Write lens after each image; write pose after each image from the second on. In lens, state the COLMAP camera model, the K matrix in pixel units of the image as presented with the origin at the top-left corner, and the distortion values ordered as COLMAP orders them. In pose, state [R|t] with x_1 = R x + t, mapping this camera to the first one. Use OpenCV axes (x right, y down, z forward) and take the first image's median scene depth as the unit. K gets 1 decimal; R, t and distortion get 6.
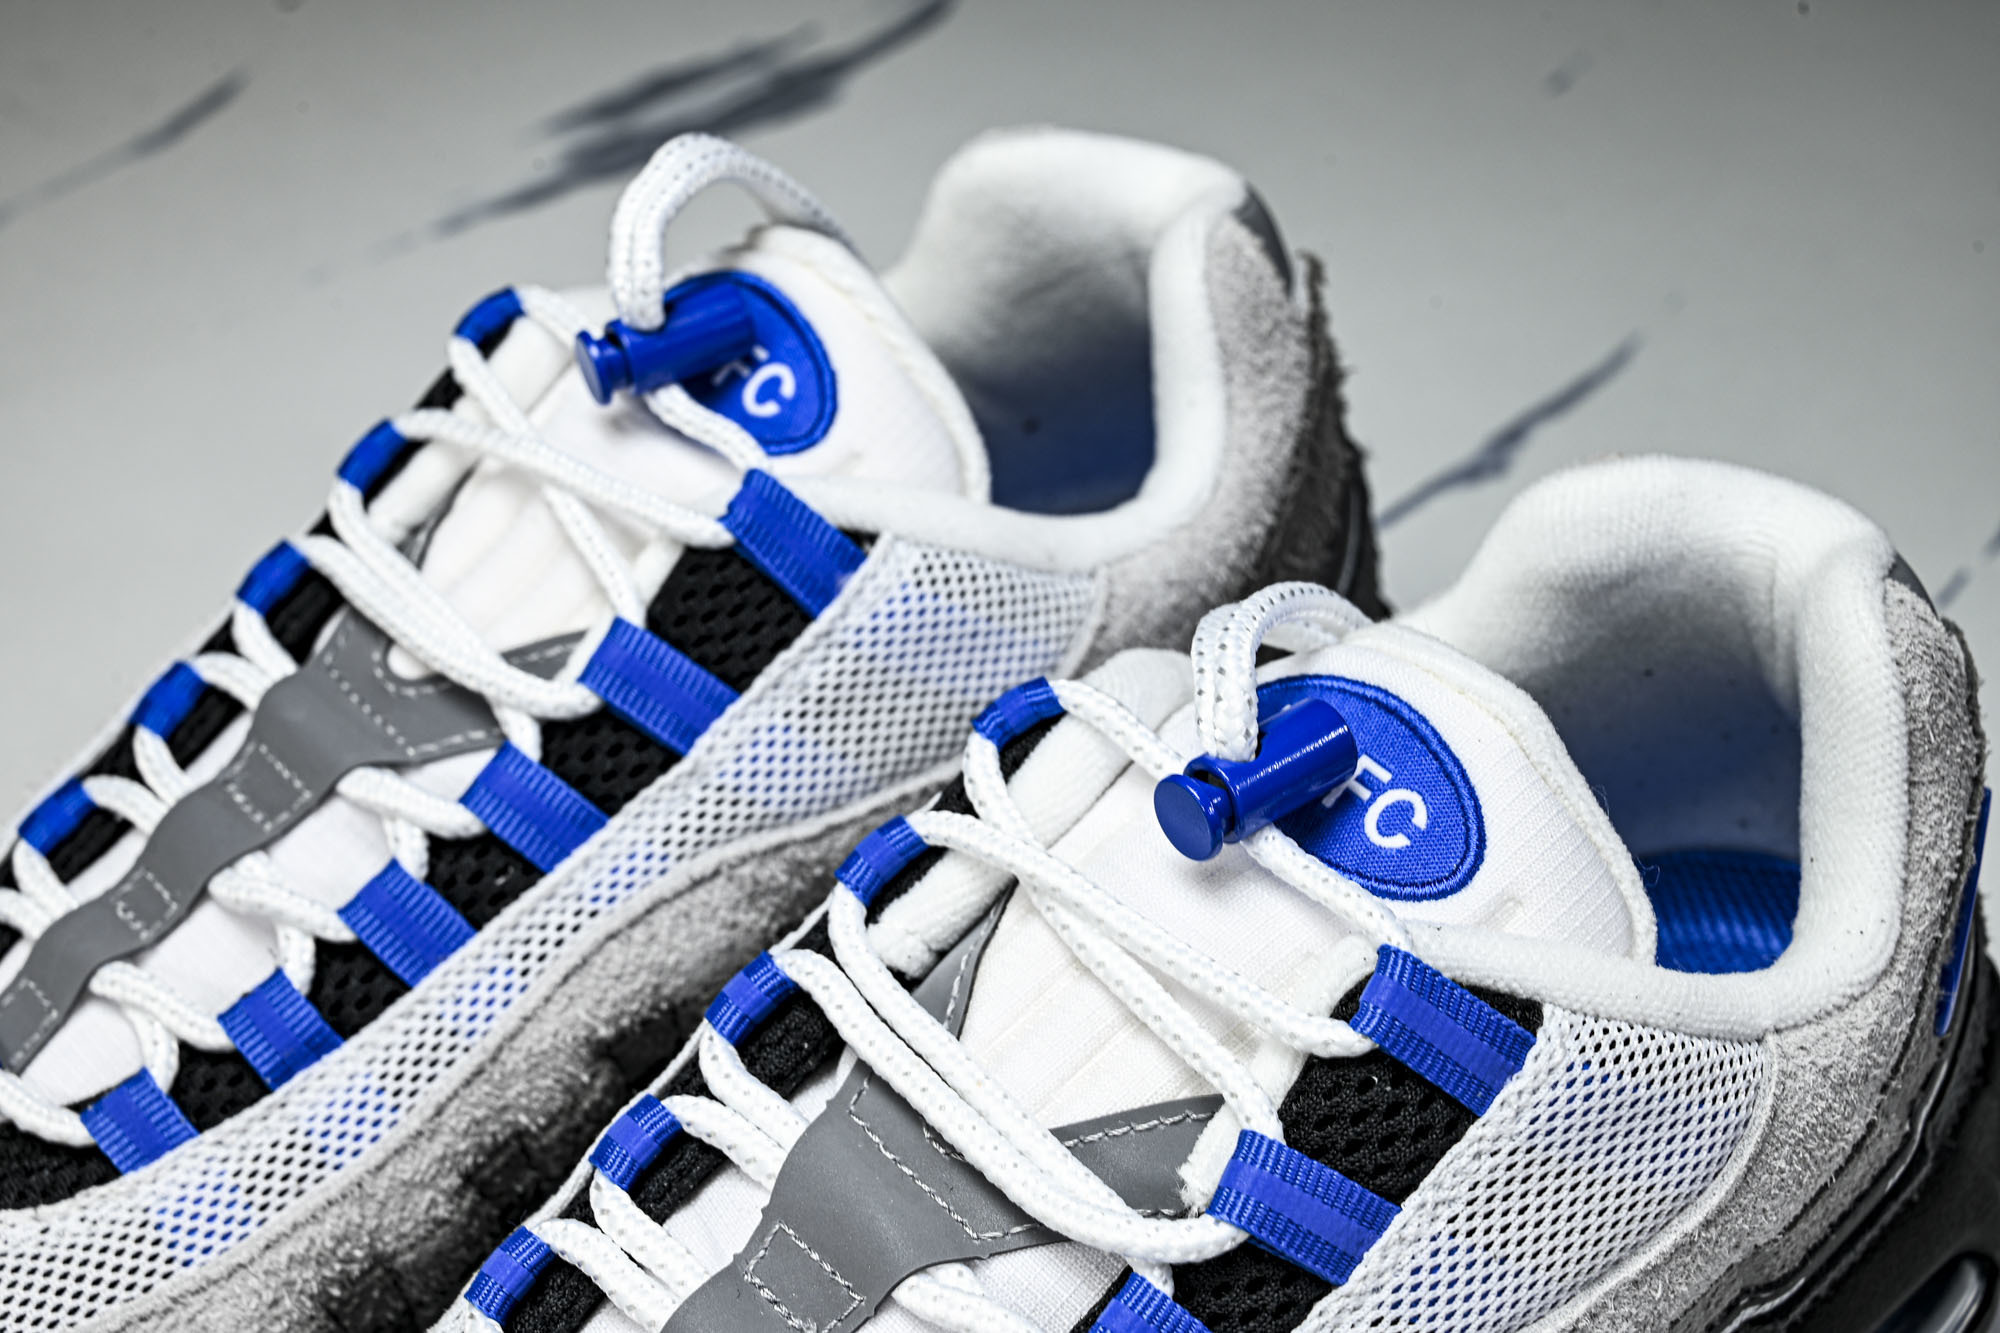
lens RADIAL K [[3827.3, 0, 1000.0], [0, 3827.3, 666.5], [0, 0, 1]] dist [0.034853, -0.043785]
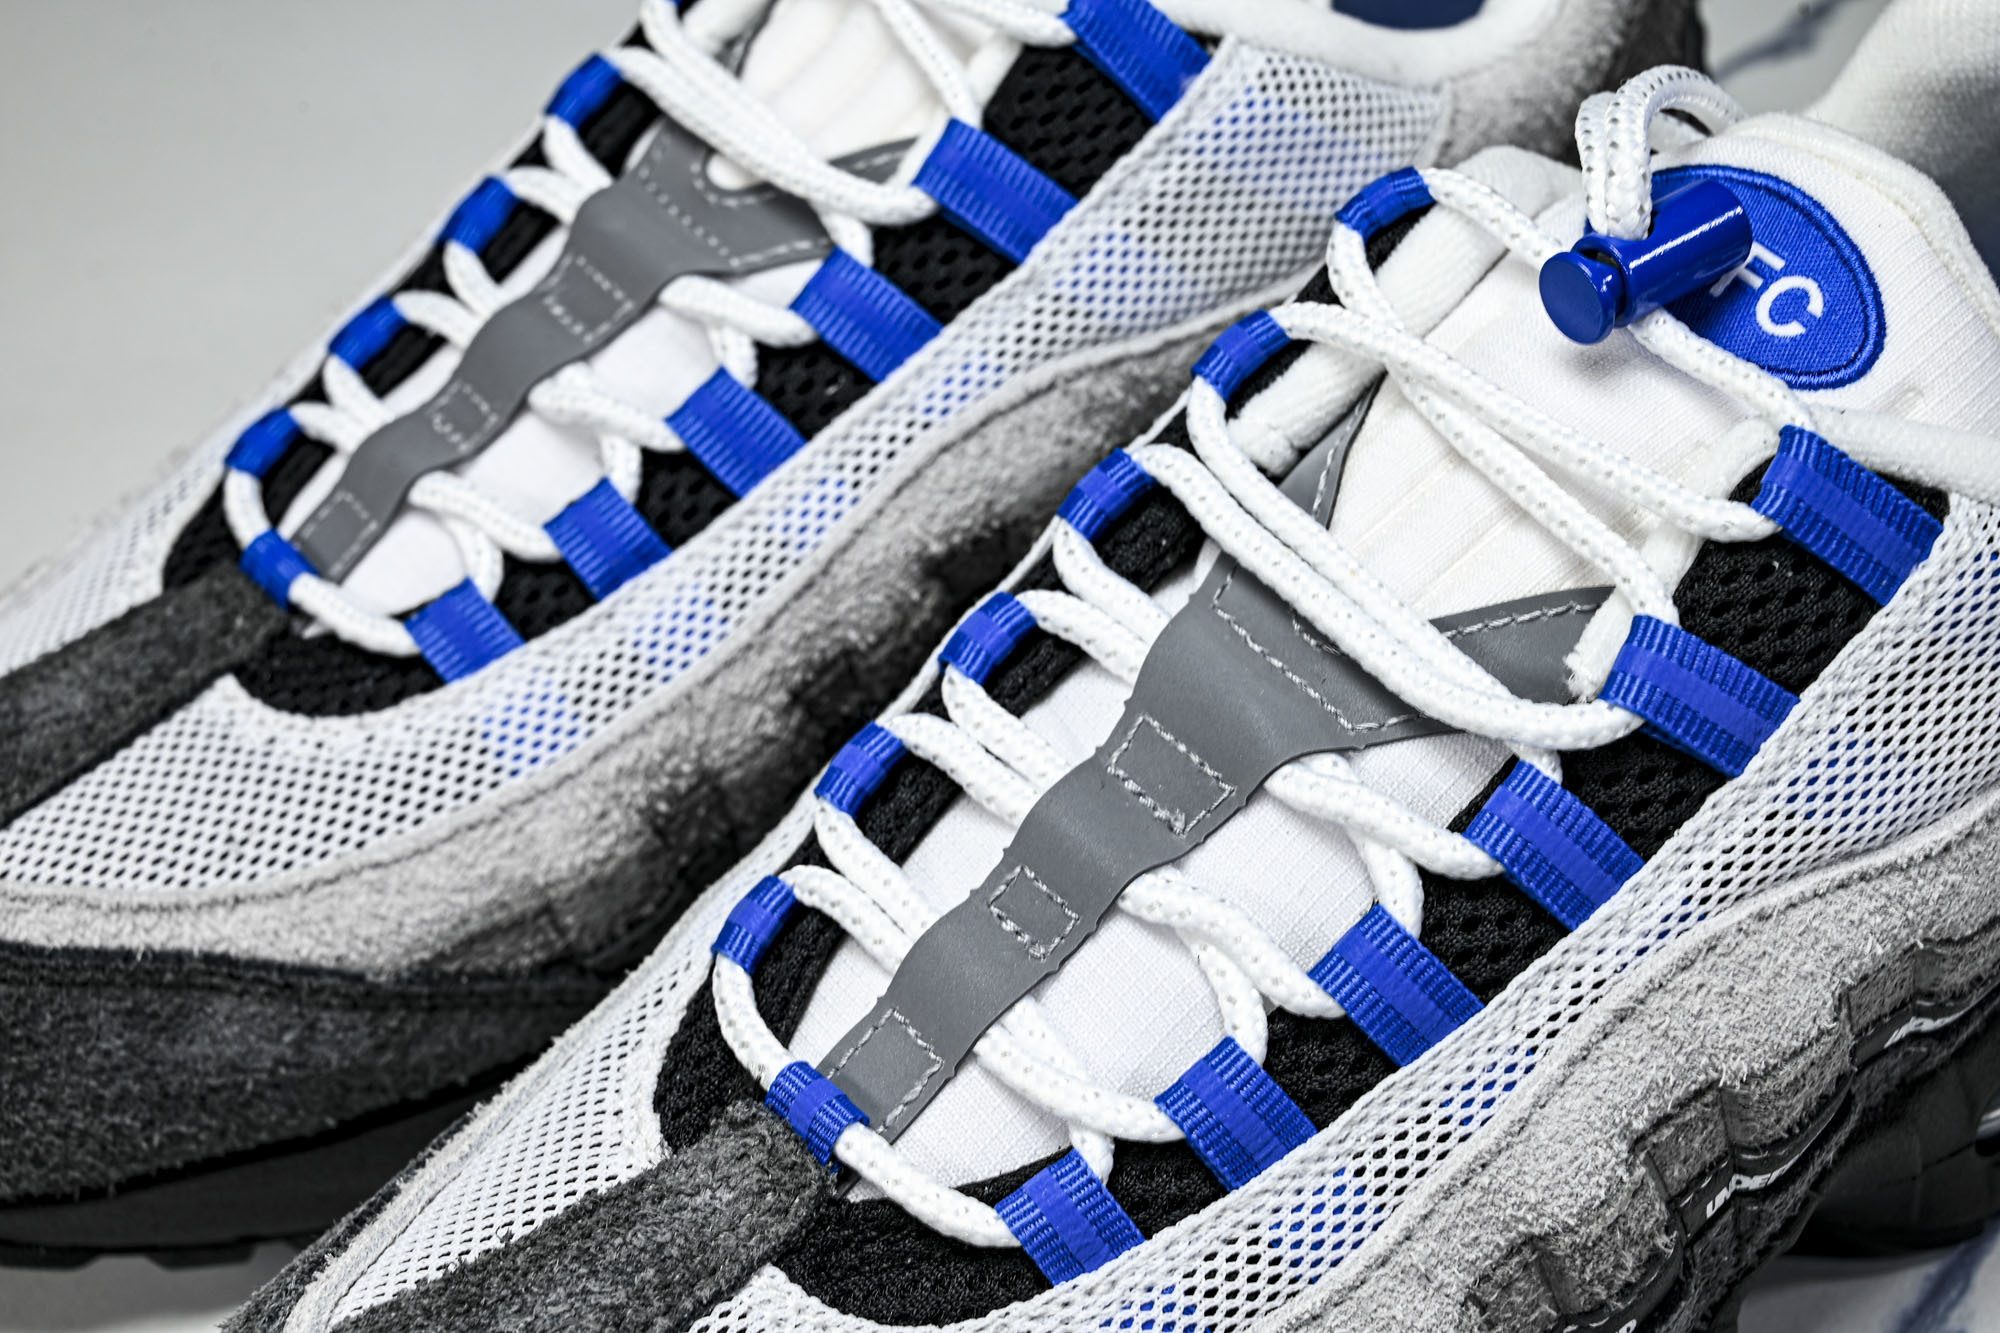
lens RADIAL K [[3827.3, 0, 1000.0], [0, 3827.3, 666.5], [0, 0, 1]] dist [0.034853, -0.043785]
pose [[0.999313, 0.012207, -0.034983, -0.053113], [-0.009778, 0.997584, 0.068785, 0.058926], [0.035739, -0.068396, 0.997018, 0.029388]]
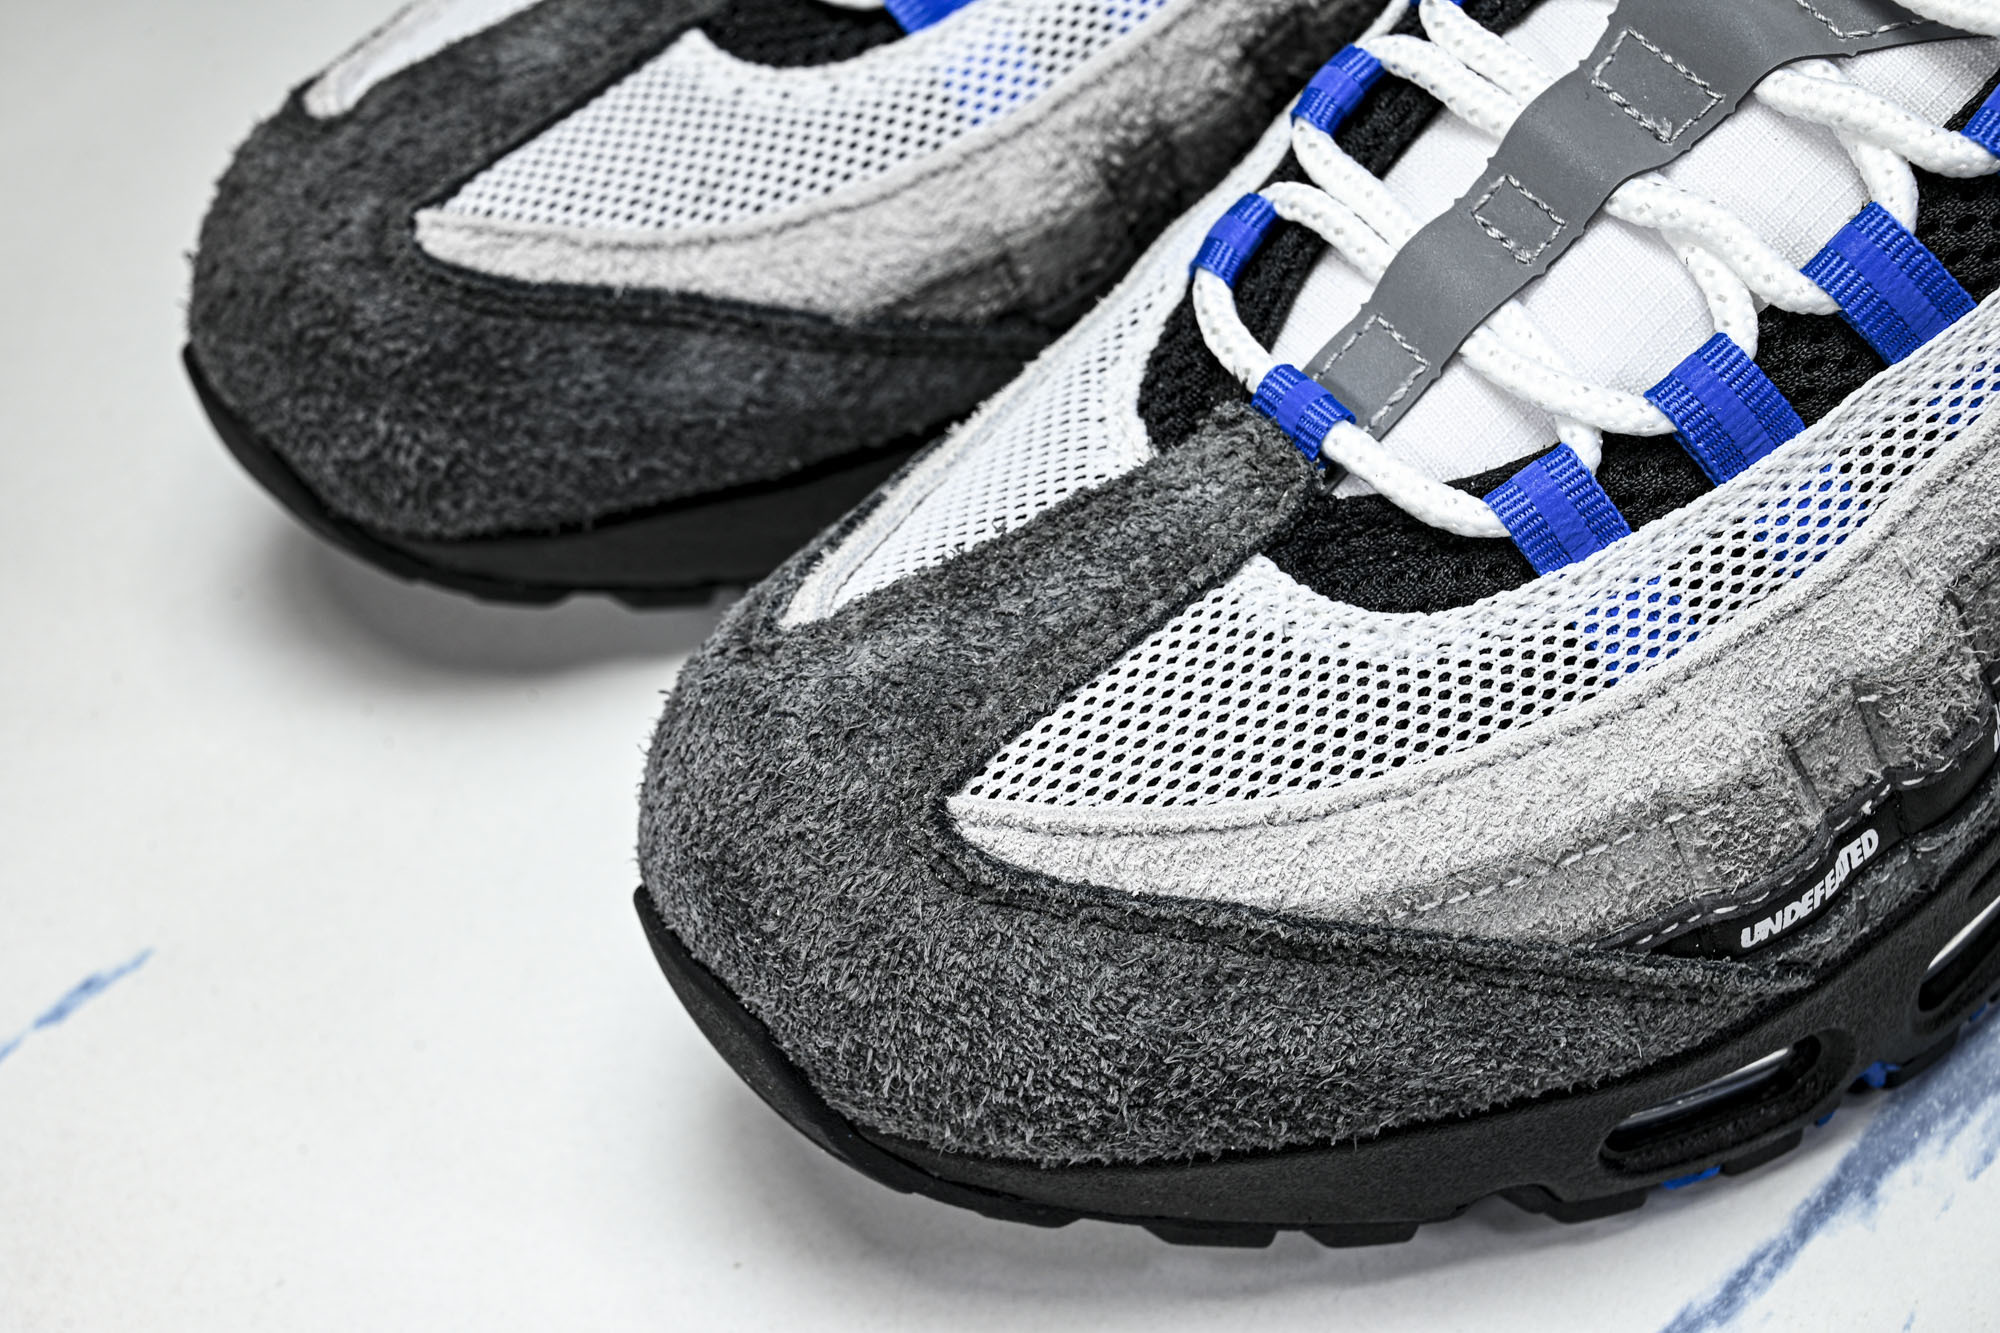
lens RADIAL K [[3600.8, 0, 1000.0], [0, 3600.8, 666.5], [0, 0, 1]] dist [0.023788, -0.100397]
pose [[0.995209, 0.028602, -0.093493, -0.111544], [-0.012407, 0.985468, 0.169410, 0.134222], [0.096980, -0.167438, 0.981101, 0.049670]]
